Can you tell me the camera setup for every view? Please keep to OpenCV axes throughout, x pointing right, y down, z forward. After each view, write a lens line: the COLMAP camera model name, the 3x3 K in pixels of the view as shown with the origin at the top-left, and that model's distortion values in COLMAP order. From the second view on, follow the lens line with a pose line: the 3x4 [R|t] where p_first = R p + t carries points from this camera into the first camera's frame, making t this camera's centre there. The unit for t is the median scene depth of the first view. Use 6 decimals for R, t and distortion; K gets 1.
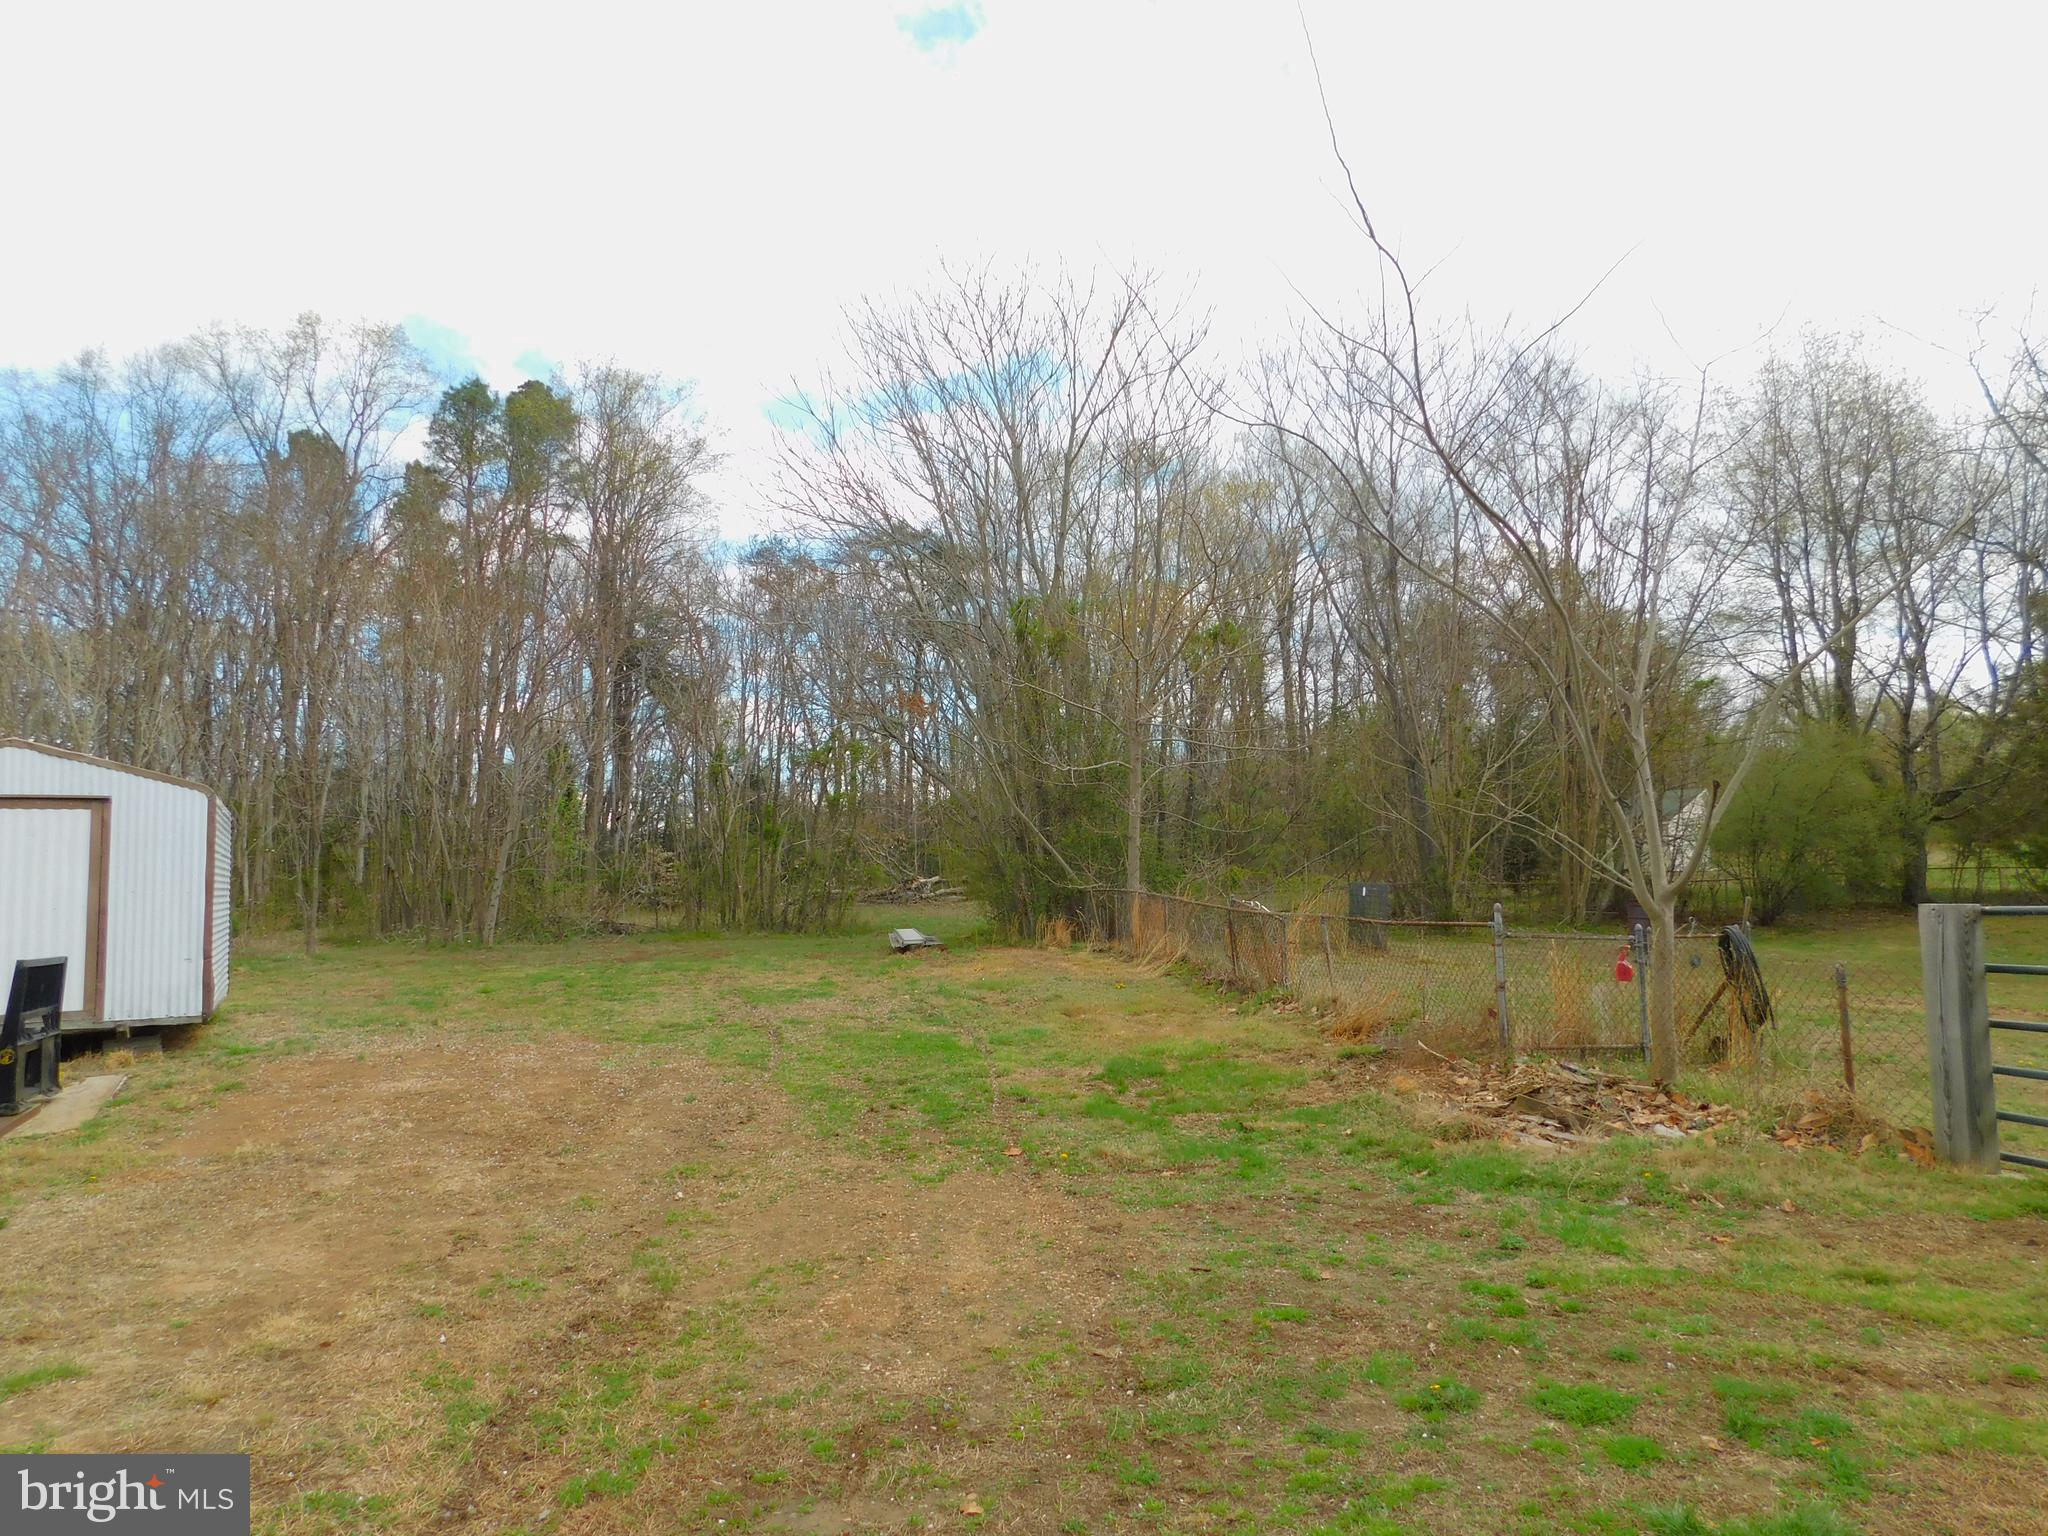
lens RADIAL K [[1364.8, 0, 1028.0], [0, 1364.8, 767.2], [0, 0, 1]] dist [-0.061202, 0.057267]
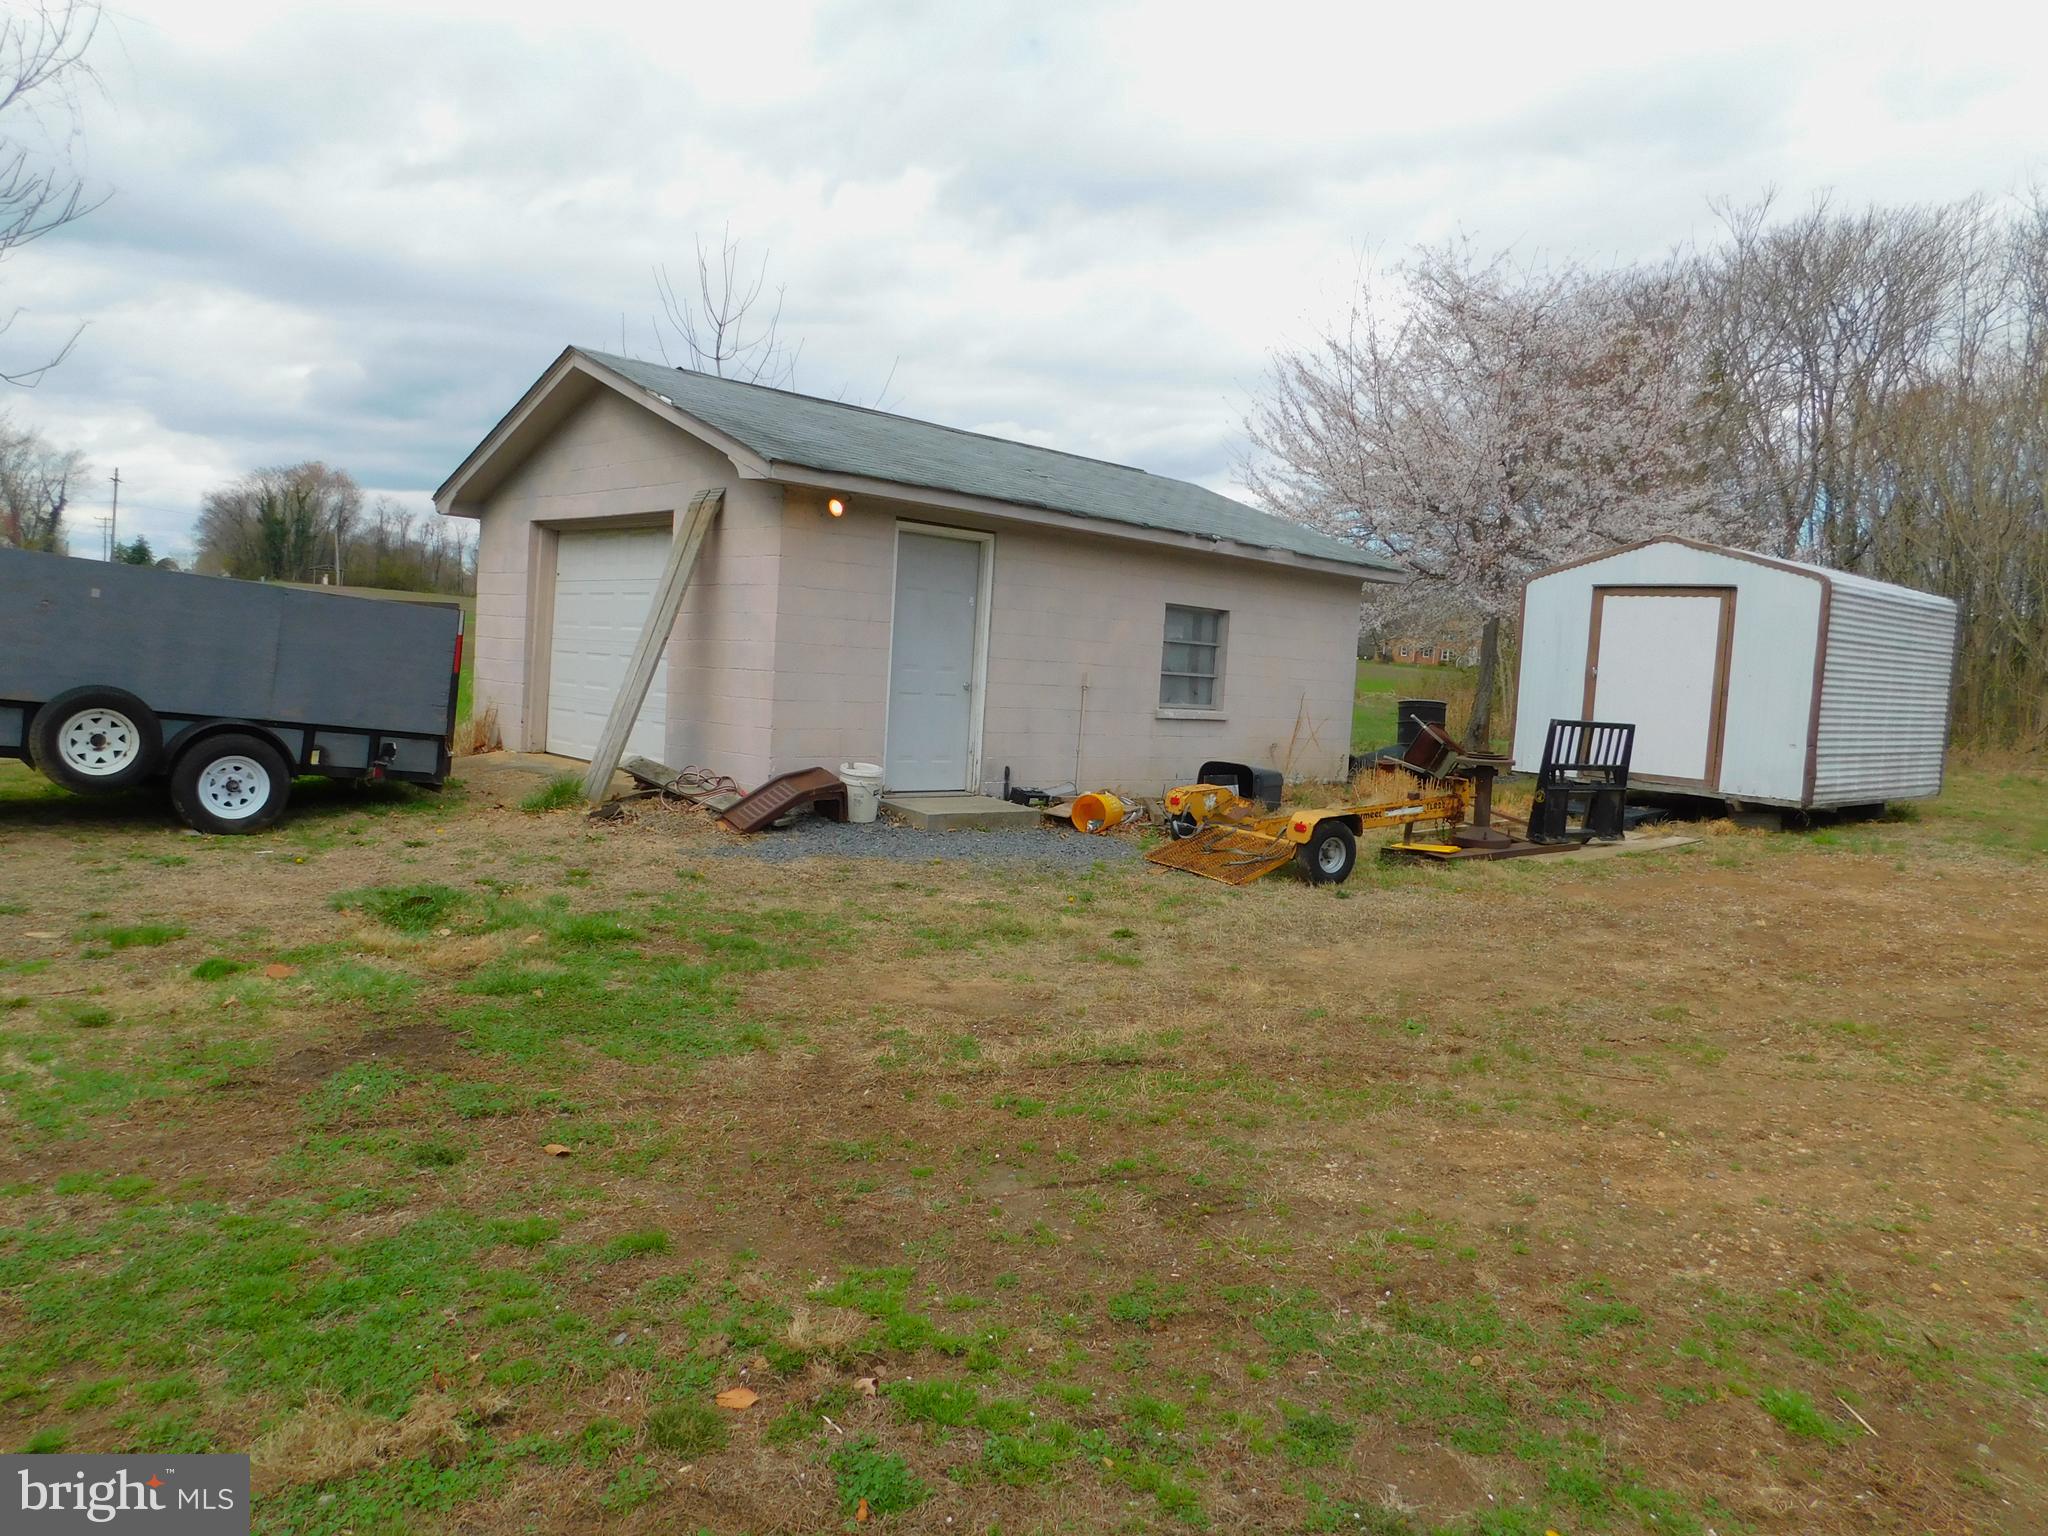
lens RADIAL K [[1364.8, 0, 1028.1], [0, 1364.8, 764.2], [0, 0, 1]] dist [-0.061202, 0.057267]
pose [[0.220589, 0.116088, -0.968434, 0.246242], [0.021139, 0.992090, 0.123739, 0.018635], [0.975138, -0.047767, 0.216390, 0.215269]]
